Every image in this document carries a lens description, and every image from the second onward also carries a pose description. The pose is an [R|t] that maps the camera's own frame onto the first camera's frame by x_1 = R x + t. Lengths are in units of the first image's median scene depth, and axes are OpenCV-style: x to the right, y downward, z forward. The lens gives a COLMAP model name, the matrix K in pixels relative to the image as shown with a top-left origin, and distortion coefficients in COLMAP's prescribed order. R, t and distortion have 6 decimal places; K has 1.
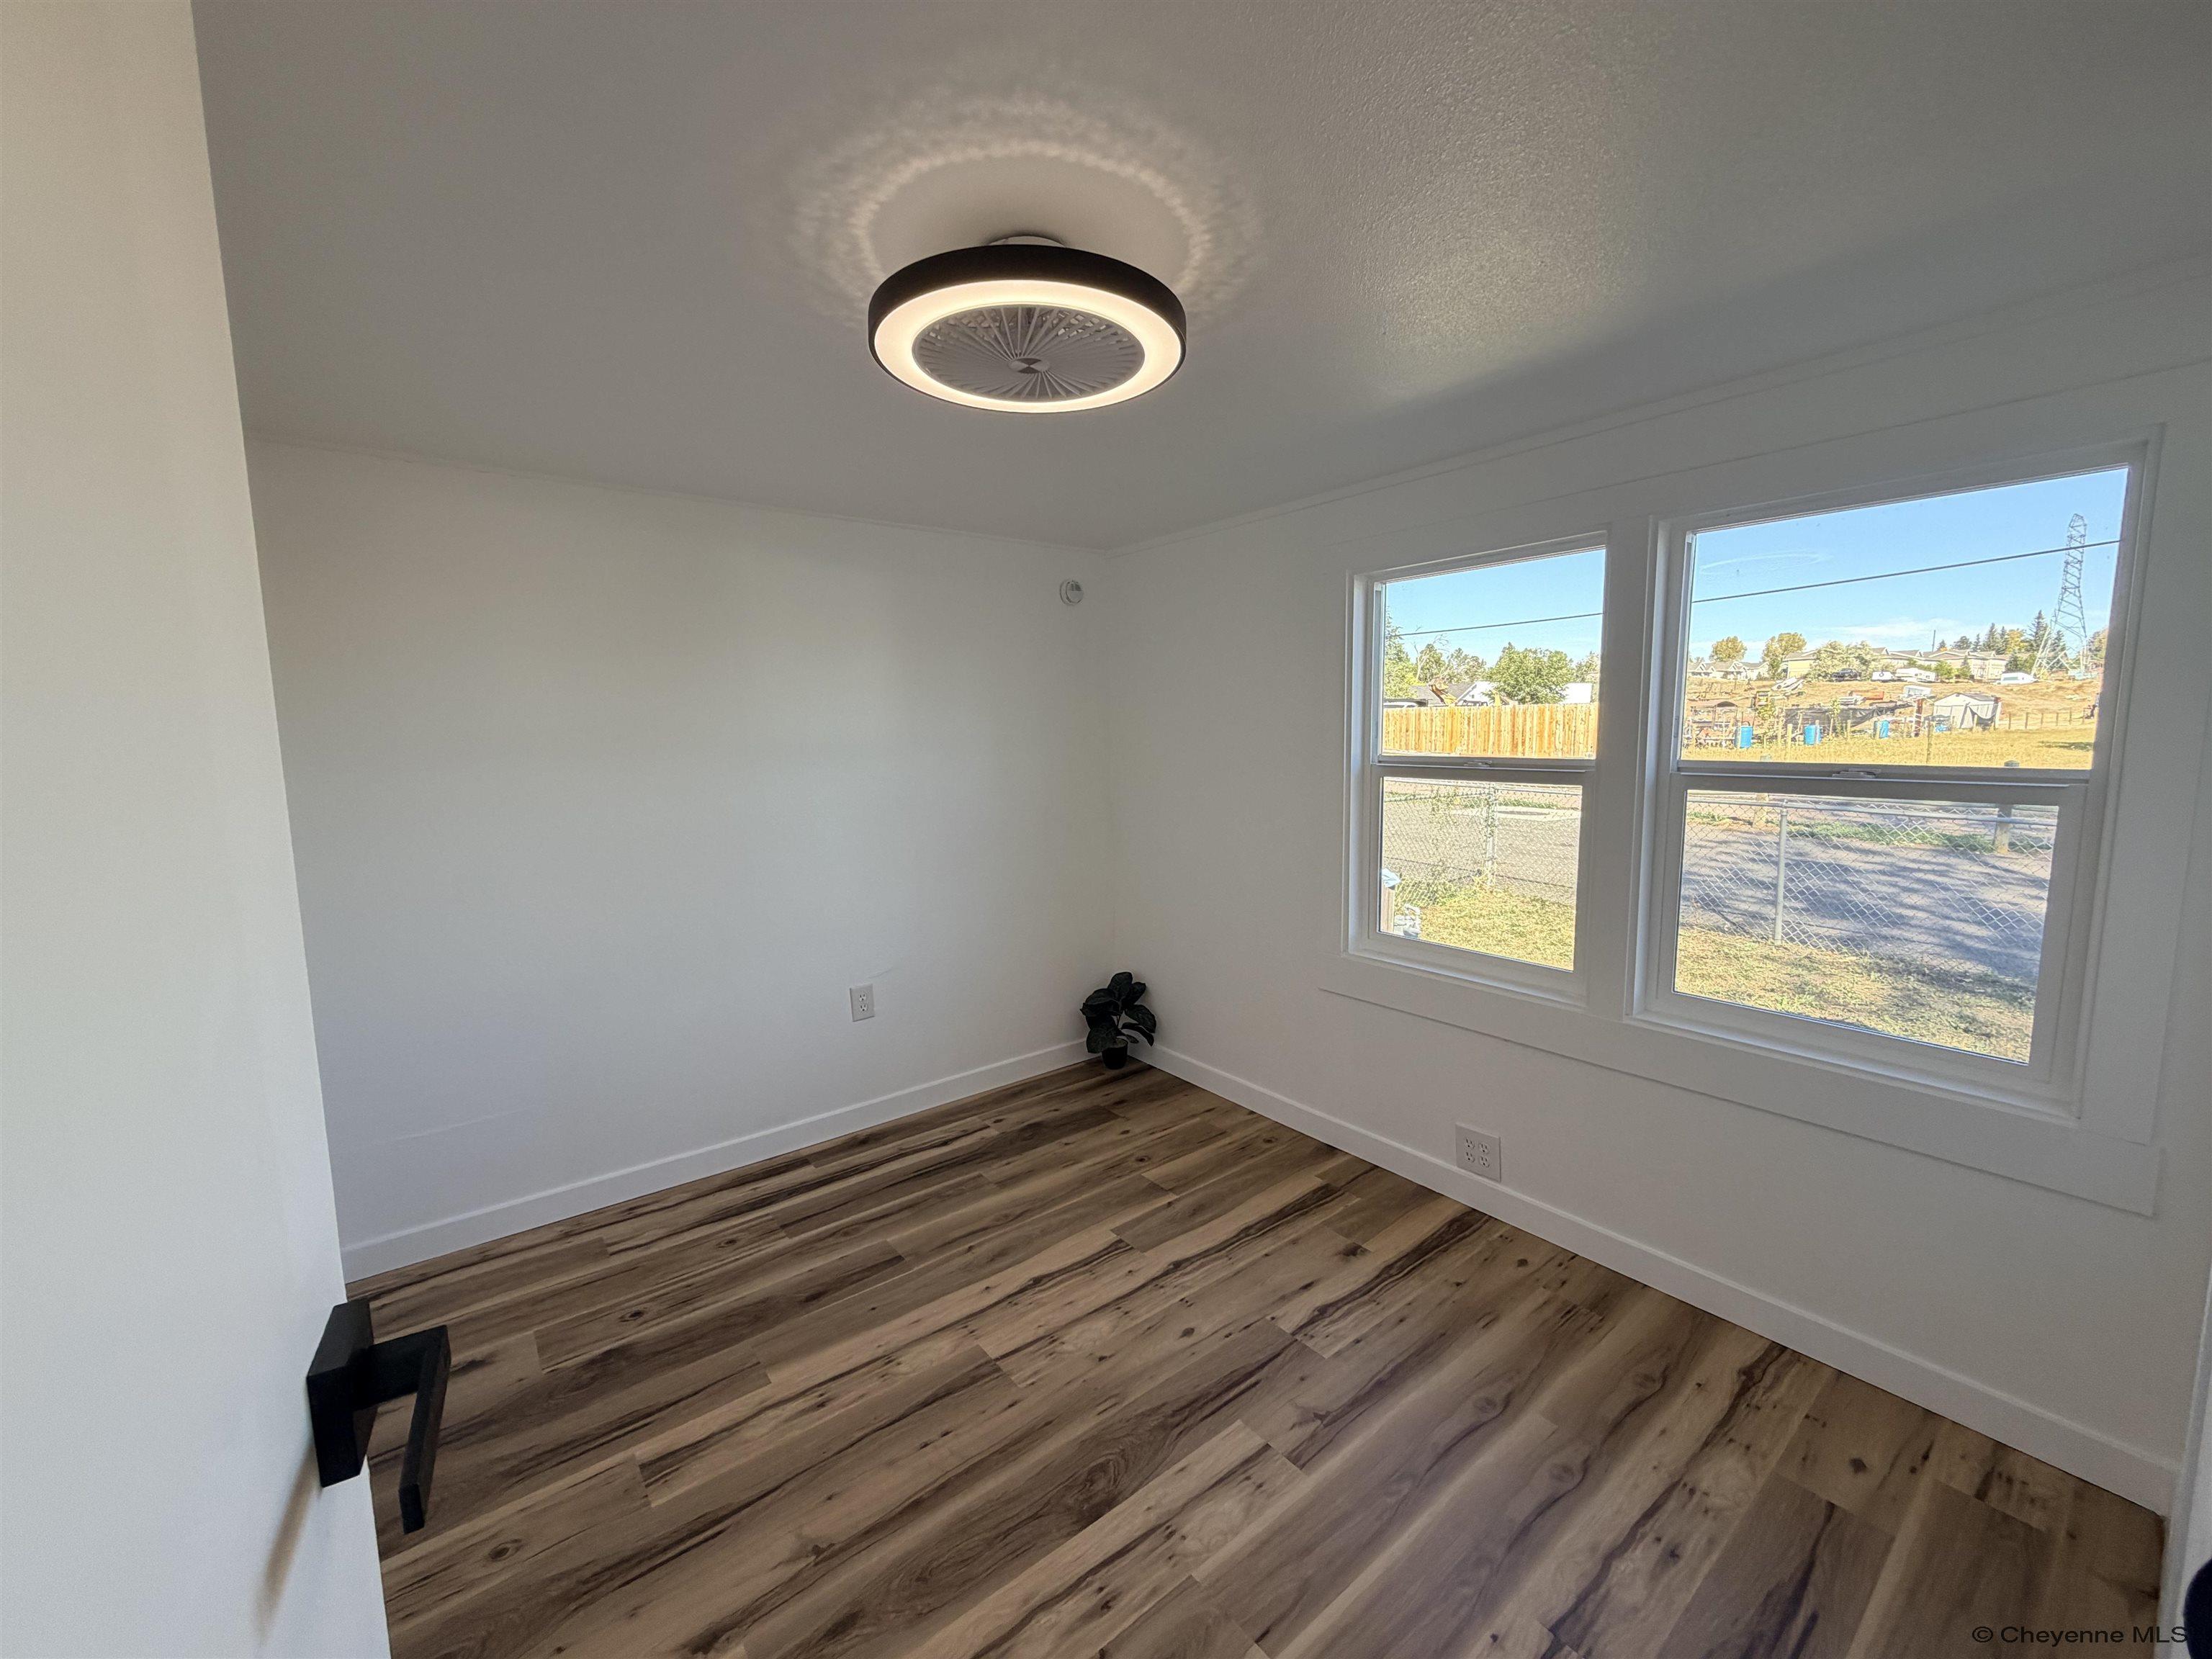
lens RADIAL K [[882.0, 0, 1098.3], [0, 882.0, 830.1], [0, 0, 1]] dist [0.000814, -0.000176]
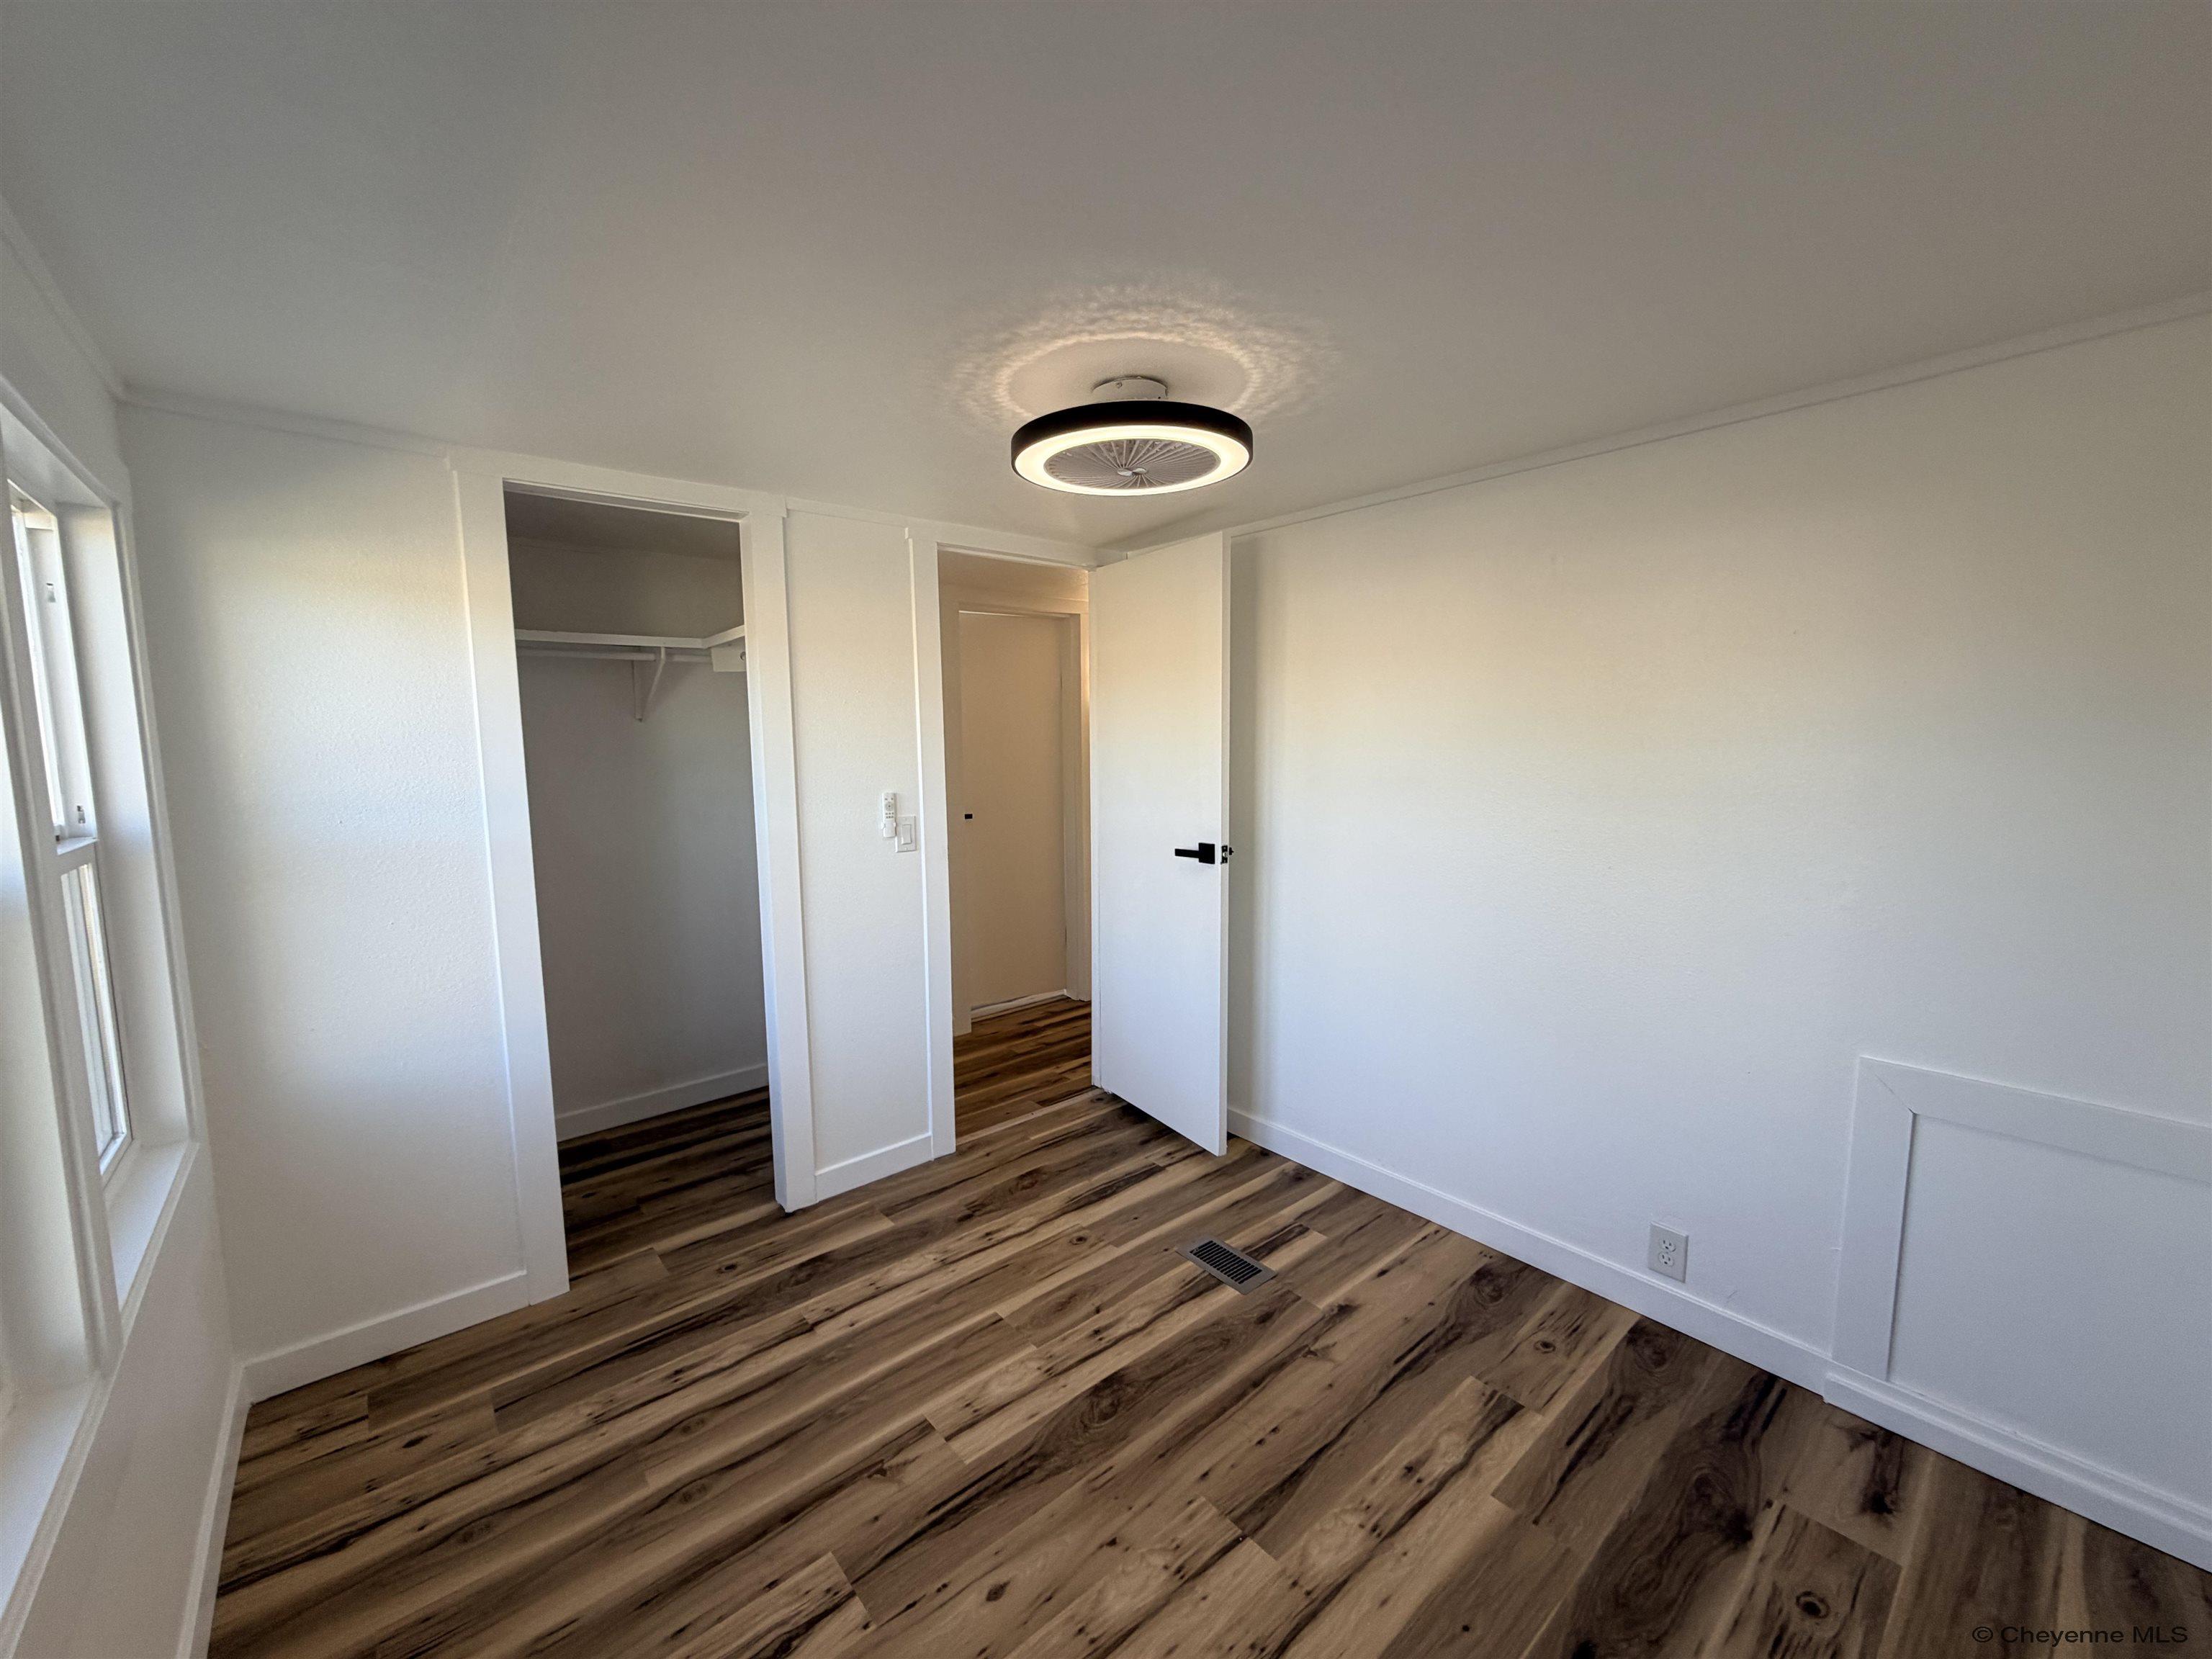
lens RADIAL K [[882.0, 0, 1098.3], [0, 882.0, 830.1], [0, 0, 1]] dist [0.000814, -0.000176]
pose [[-0.998604, 0.033625, -0.040745, 0.031425], [0.023498, 0.973499, 0.227479, -0.236323], [0.047314, 0.226204, -0.972930, 1.830129]]
